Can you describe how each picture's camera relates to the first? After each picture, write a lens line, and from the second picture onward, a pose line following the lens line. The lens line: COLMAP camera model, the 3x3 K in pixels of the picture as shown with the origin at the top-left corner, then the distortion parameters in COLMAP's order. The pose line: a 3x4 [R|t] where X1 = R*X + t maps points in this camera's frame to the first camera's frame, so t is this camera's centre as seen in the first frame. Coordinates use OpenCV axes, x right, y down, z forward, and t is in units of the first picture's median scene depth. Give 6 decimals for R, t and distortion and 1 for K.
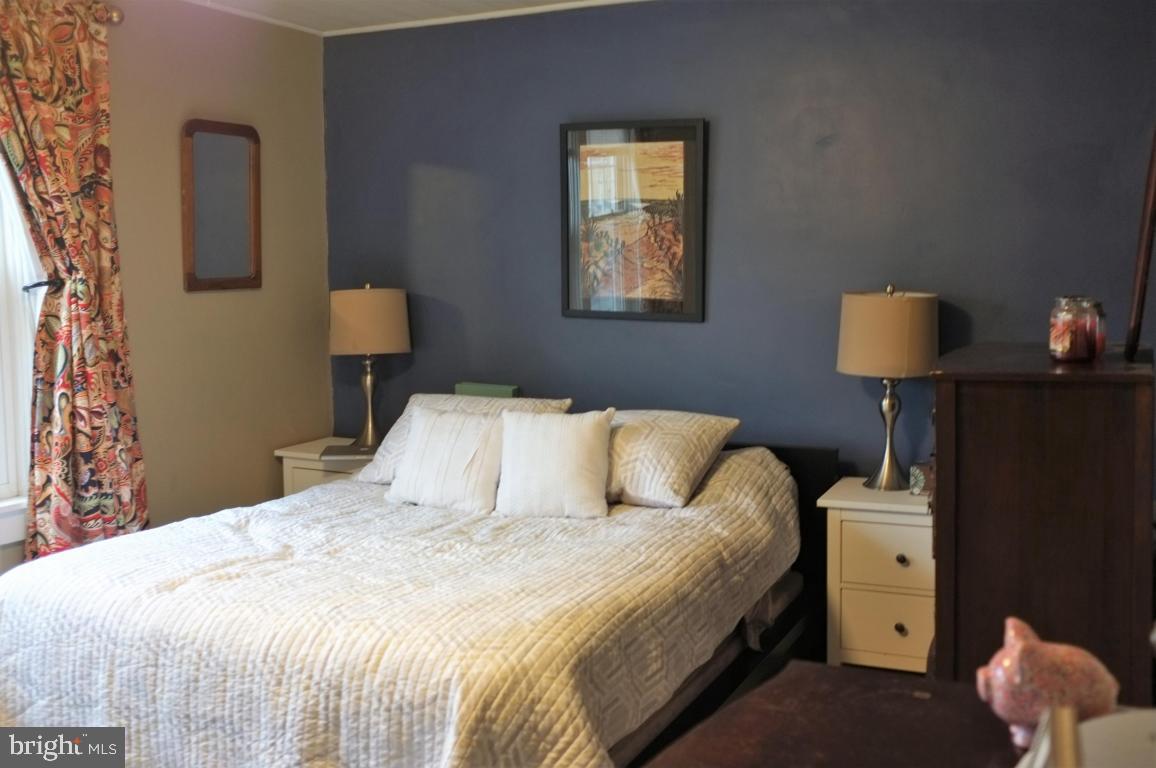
lens RADIAL K [[1173.0, 0, 578.0], [0, 1173.0, 384.0], [0, 0, 1]] dist [-0.146858, 0.288218]
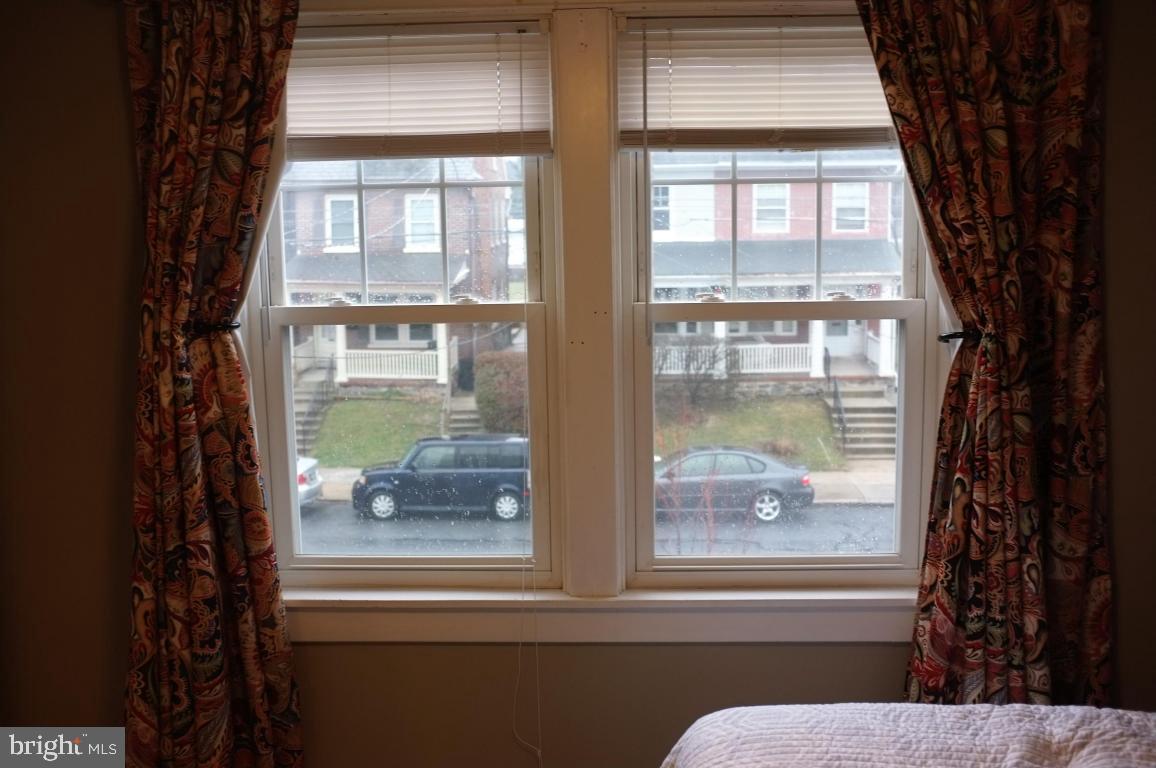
lens RADIAL K [[1173.0, 0, 578.0], [0, 1173.0, 384.0], [0, 0, 1]] dist [-0.146858, 0.288218]
pose [[0.405163, 0.129987, -0.904957, 0.142589], [-0.081073, 0.991050, 0.106056, -0.116027], [0.910643, 0.030397, 0.412075, 0.444762]]
